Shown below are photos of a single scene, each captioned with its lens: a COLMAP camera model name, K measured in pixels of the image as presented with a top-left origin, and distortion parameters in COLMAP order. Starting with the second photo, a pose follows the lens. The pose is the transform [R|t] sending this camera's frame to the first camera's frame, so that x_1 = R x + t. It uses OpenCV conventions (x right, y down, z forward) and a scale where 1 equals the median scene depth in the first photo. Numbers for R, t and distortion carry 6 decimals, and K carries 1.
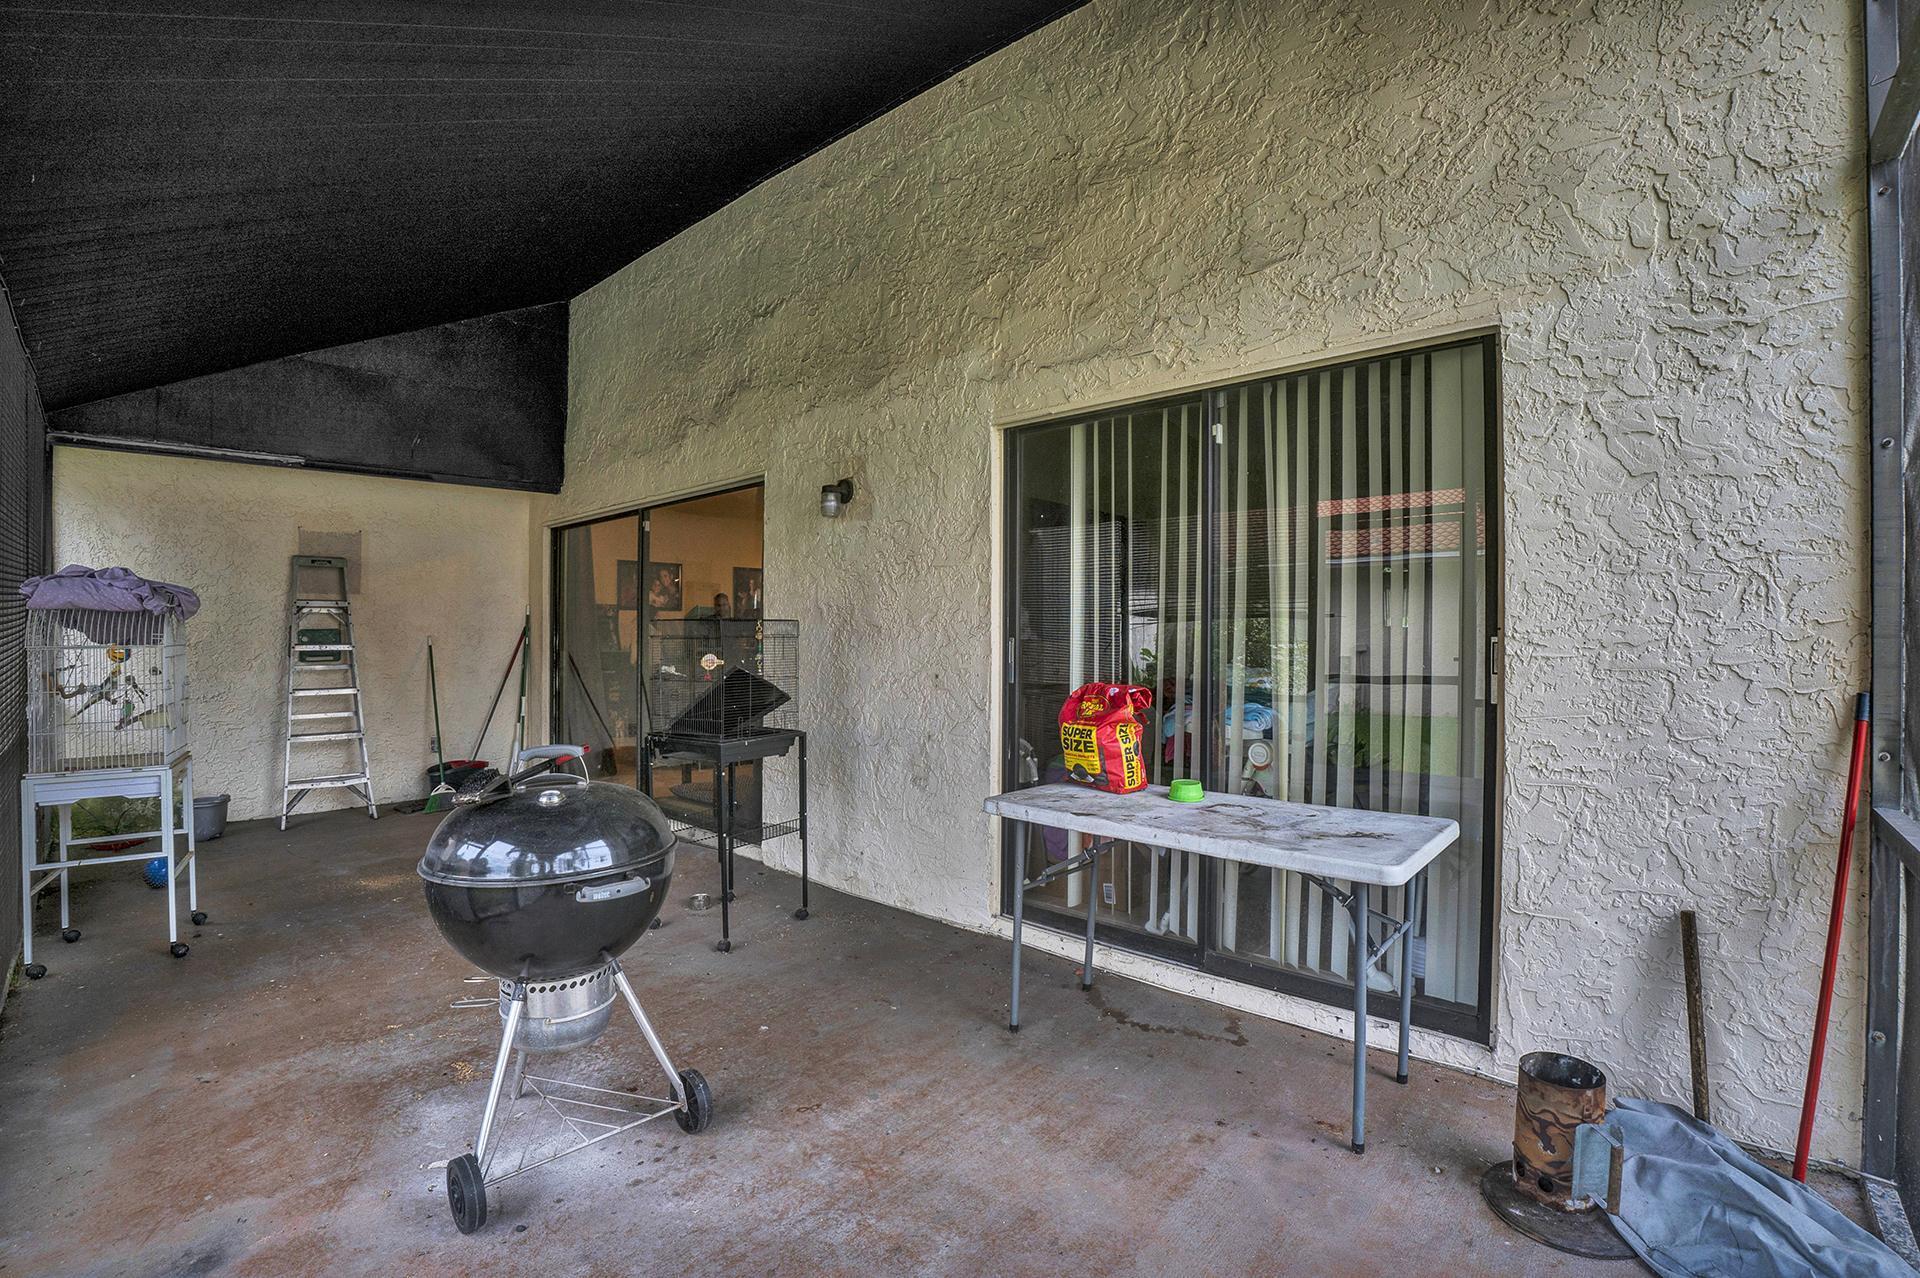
lens RADIAL K [[849.2, 0, 960.0], [0, 849.2, 639.0], [0, 0, 1]] dist [-0.063486, 0.000018]
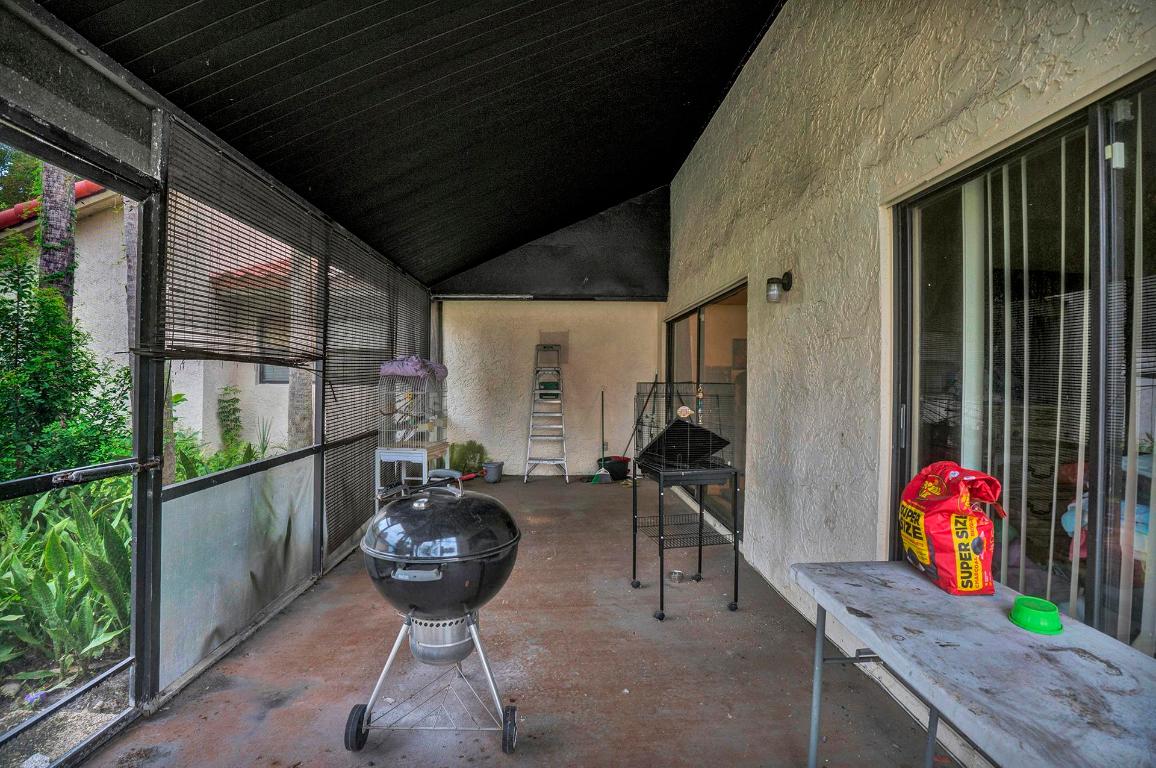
lens RADIAL K [[516.3, 0, 580.5], [0, 516.3, 376.6], [0, 0, 1]] dist [-0.065956, 0.011699]
pose [[0.702870, 0.004132, -0.711306, 0.193155], [-0.012625, 0.999898, -0.006667, -0.023133], [0.711206, 0.013666, 0.702850, 0.247712]]
